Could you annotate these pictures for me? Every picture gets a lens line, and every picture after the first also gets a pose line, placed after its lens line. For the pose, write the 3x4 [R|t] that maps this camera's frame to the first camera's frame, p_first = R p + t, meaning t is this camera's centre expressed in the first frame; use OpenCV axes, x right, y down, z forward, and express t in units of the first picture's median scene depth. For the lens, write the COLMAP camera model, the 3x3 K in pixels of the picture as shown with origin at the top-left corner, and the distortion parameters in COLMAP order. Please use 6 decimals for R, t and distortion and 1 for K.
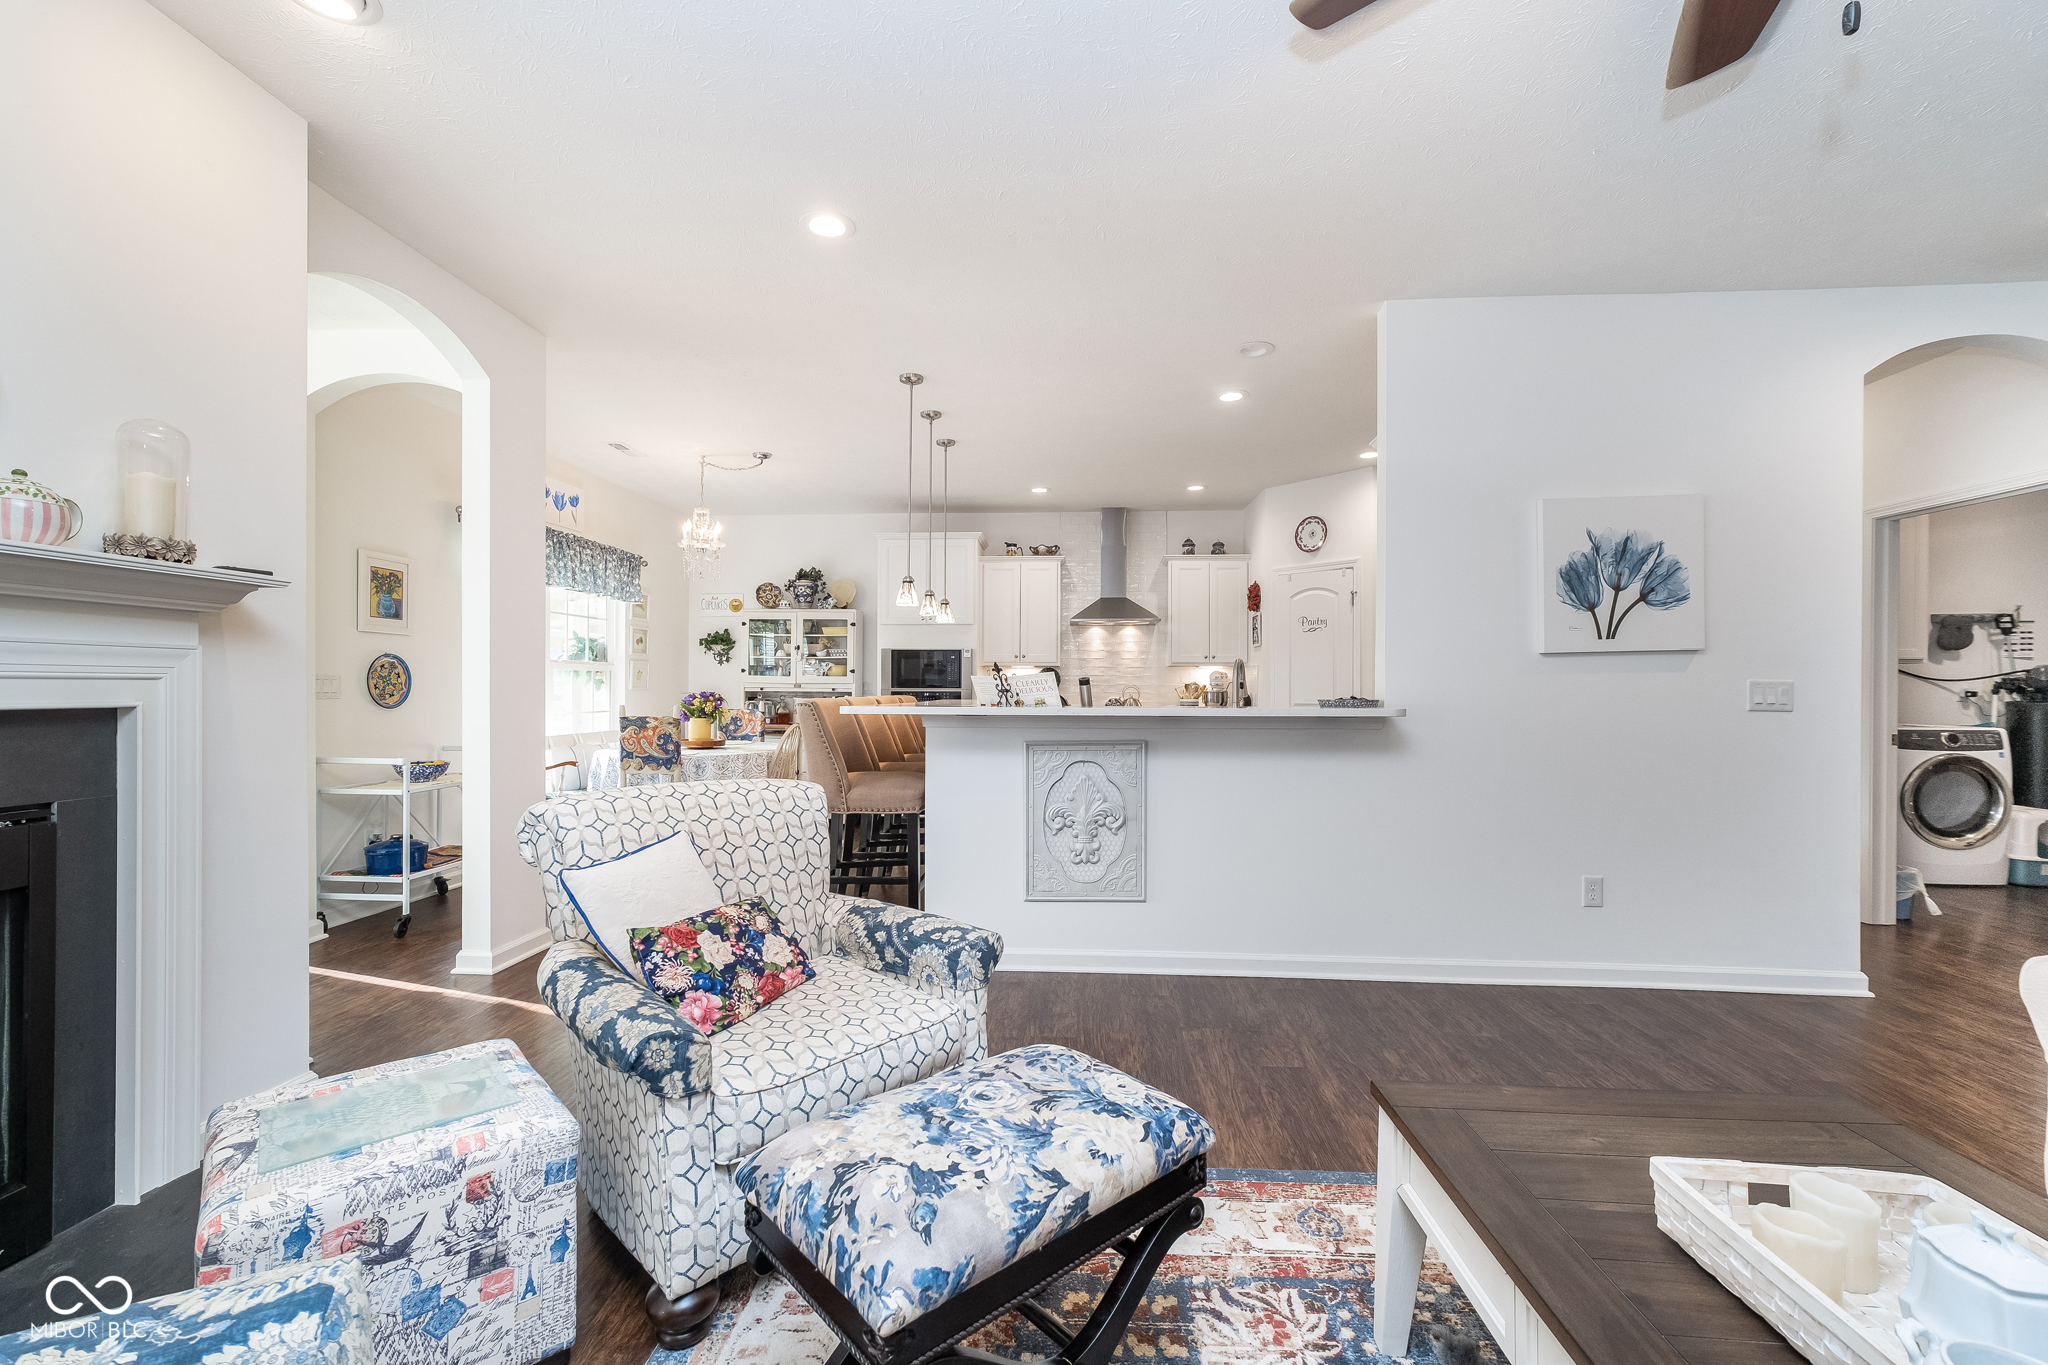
lens RADIAL K [[864.9, 0, 1019.7], [0, 864.9, 684.6], [0, 0, 1]] dist [-0.009808, 0.006361]
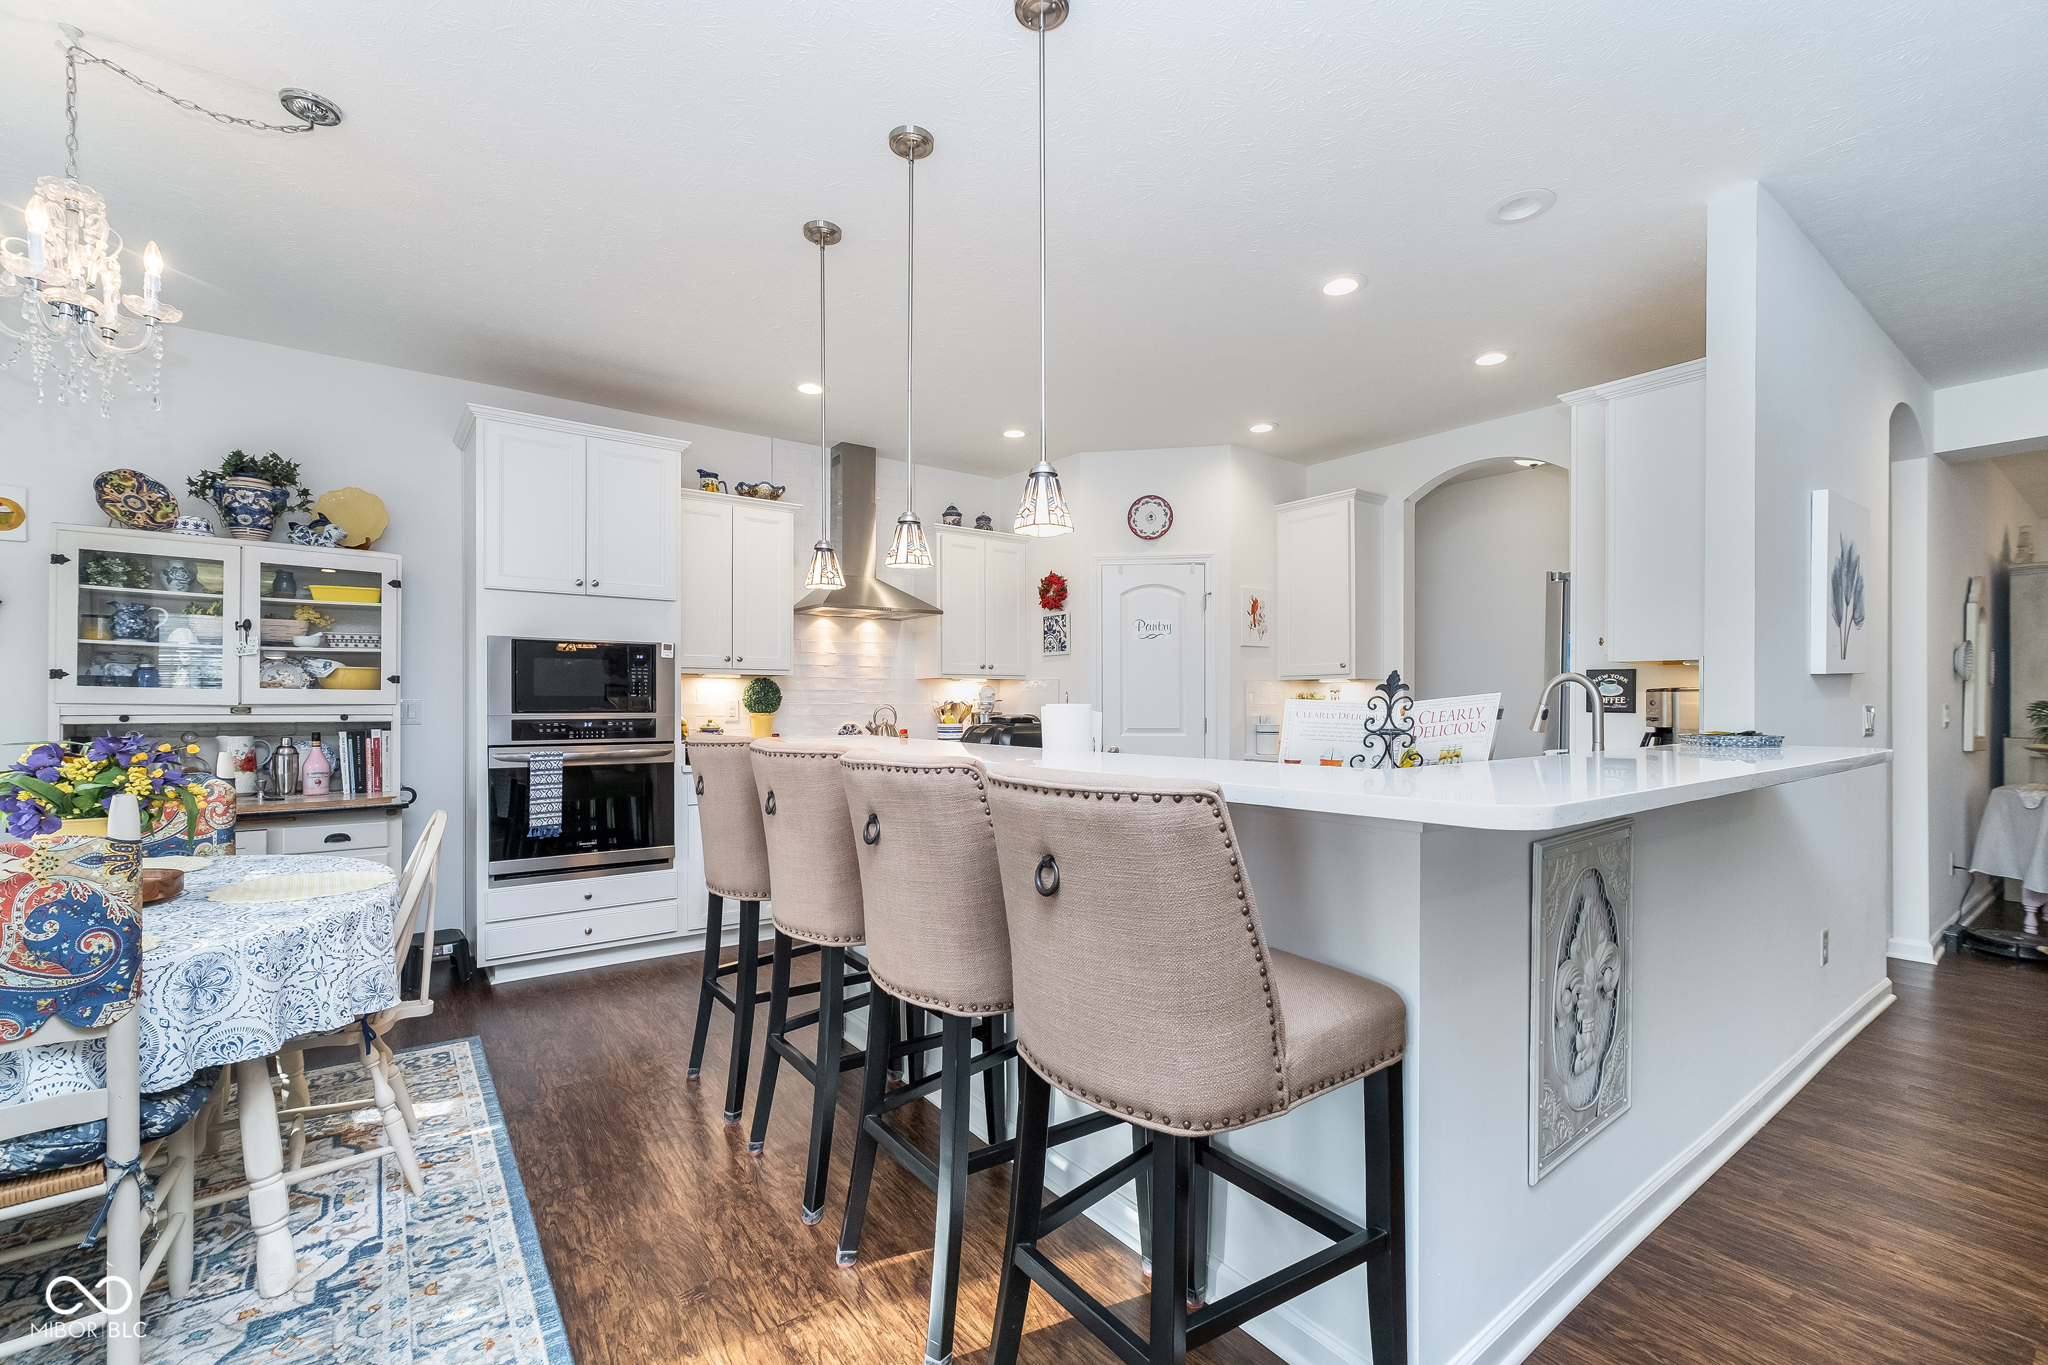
lens RADIAL K [[864.9, 0, 1022.4], [0, 864.9, 710.4], [0, 0, 1]] dist [-0.009808, 0.006361]
pose [[0.760496, -0.008977, 0.649280, -0.297205], [-0.000128, 0.999902, 0.013974, -0.006086], [-0.649342, -0.010710, 0.760421, 0.494102]]
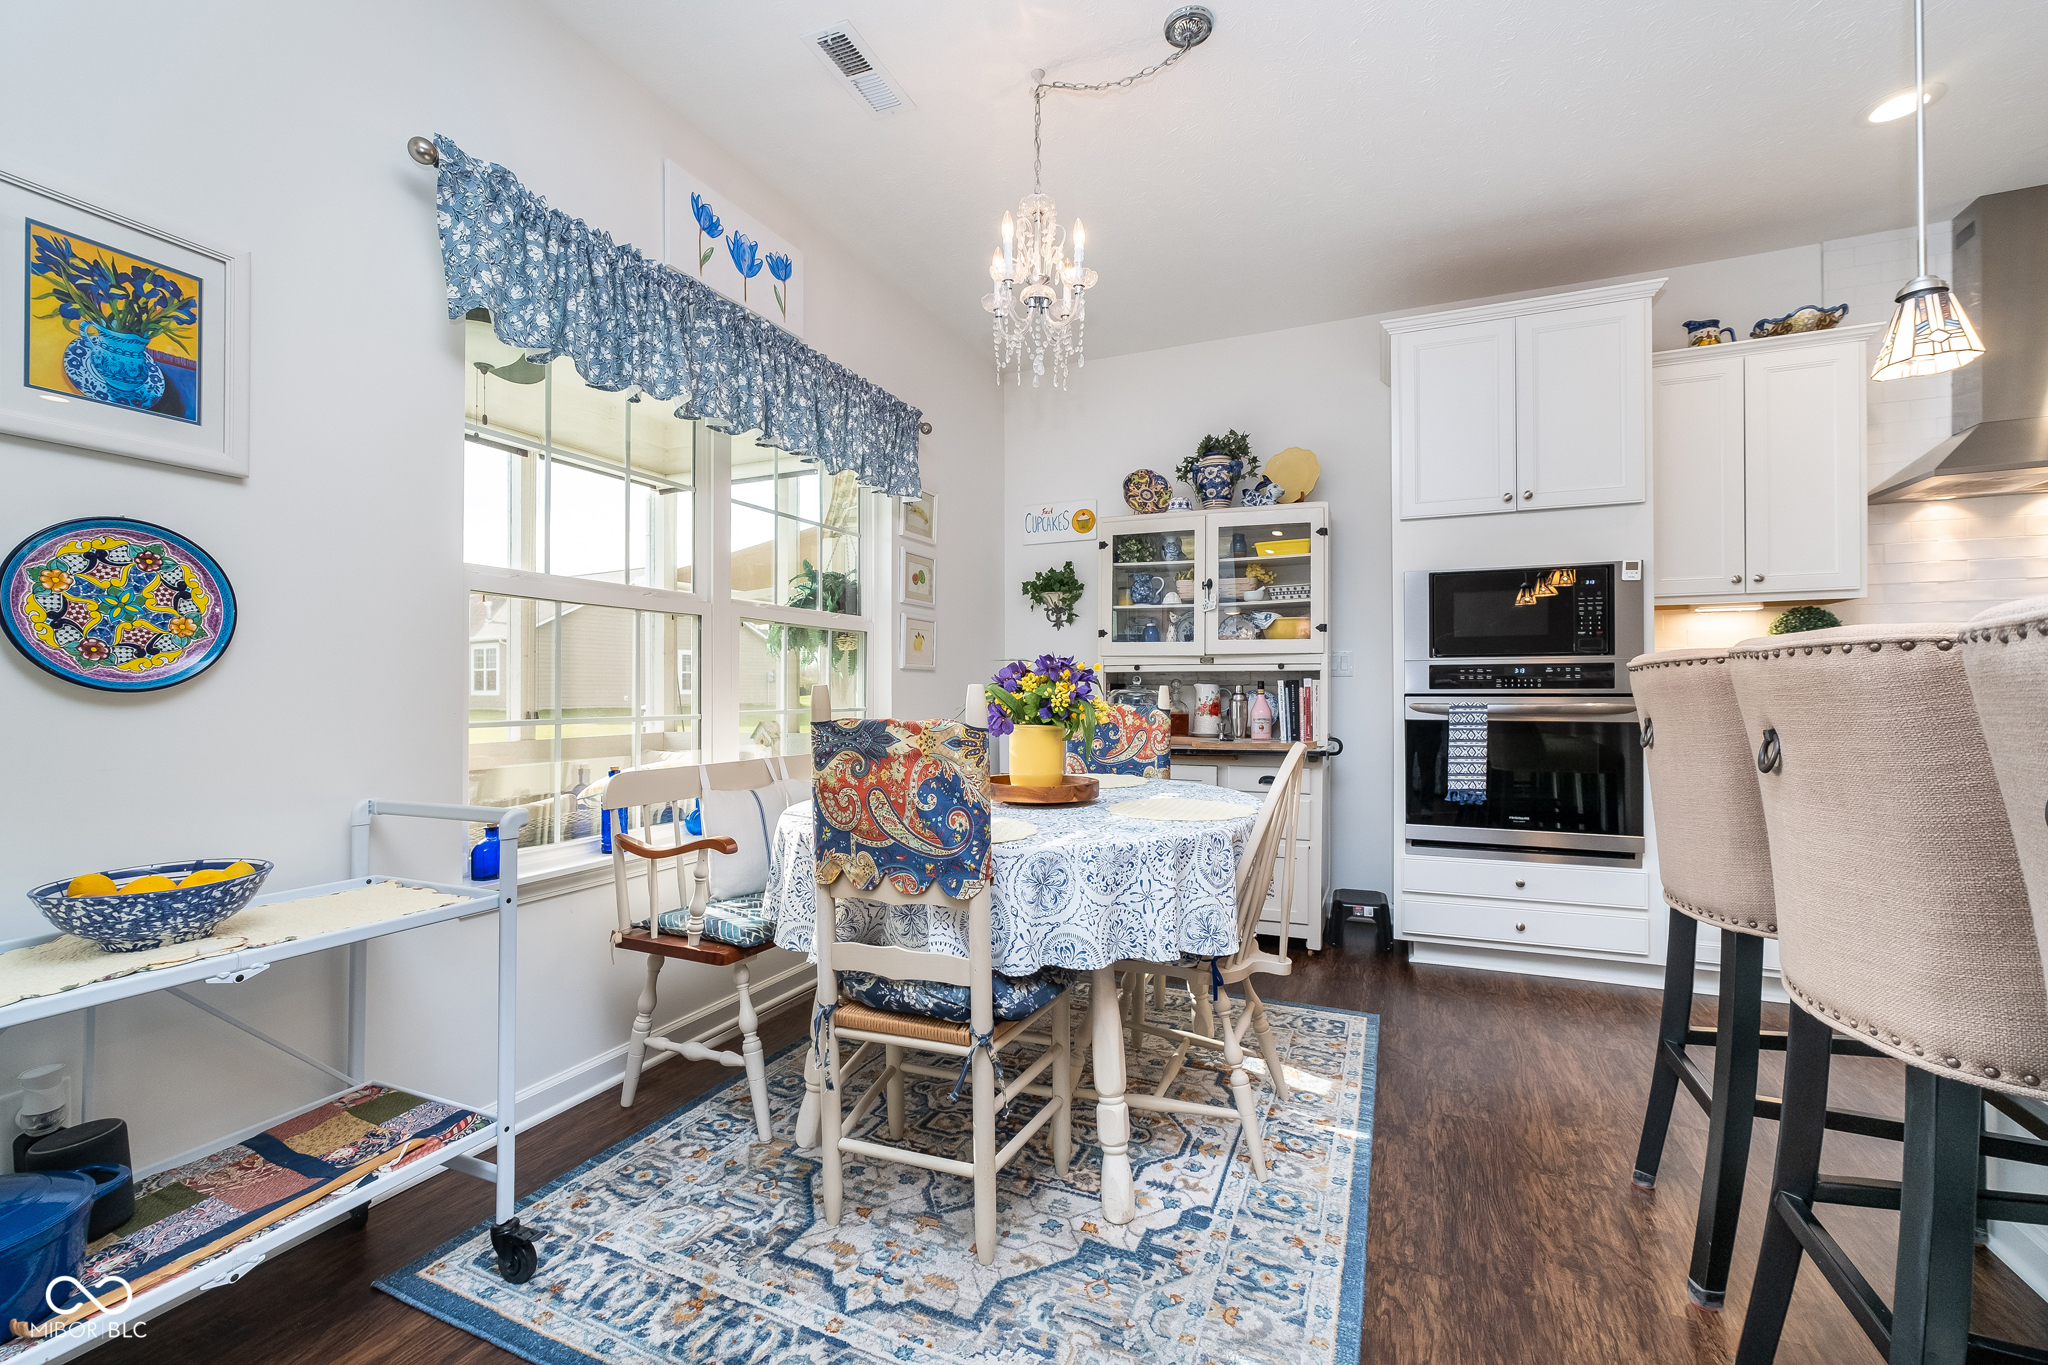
lens RADIAL K [[864.9, 0, 1024.3], [0, 864.9, 686.9], [0, 0, 1]] dist [-0.009808, 0.006361]
pose [[0.942476, -0.008632, -0.334161, -0.234322], [0.008243, 0.999963, -0.002582, 0.021910], [0.334171, -0.000321, 0.942512, 0.602711]]
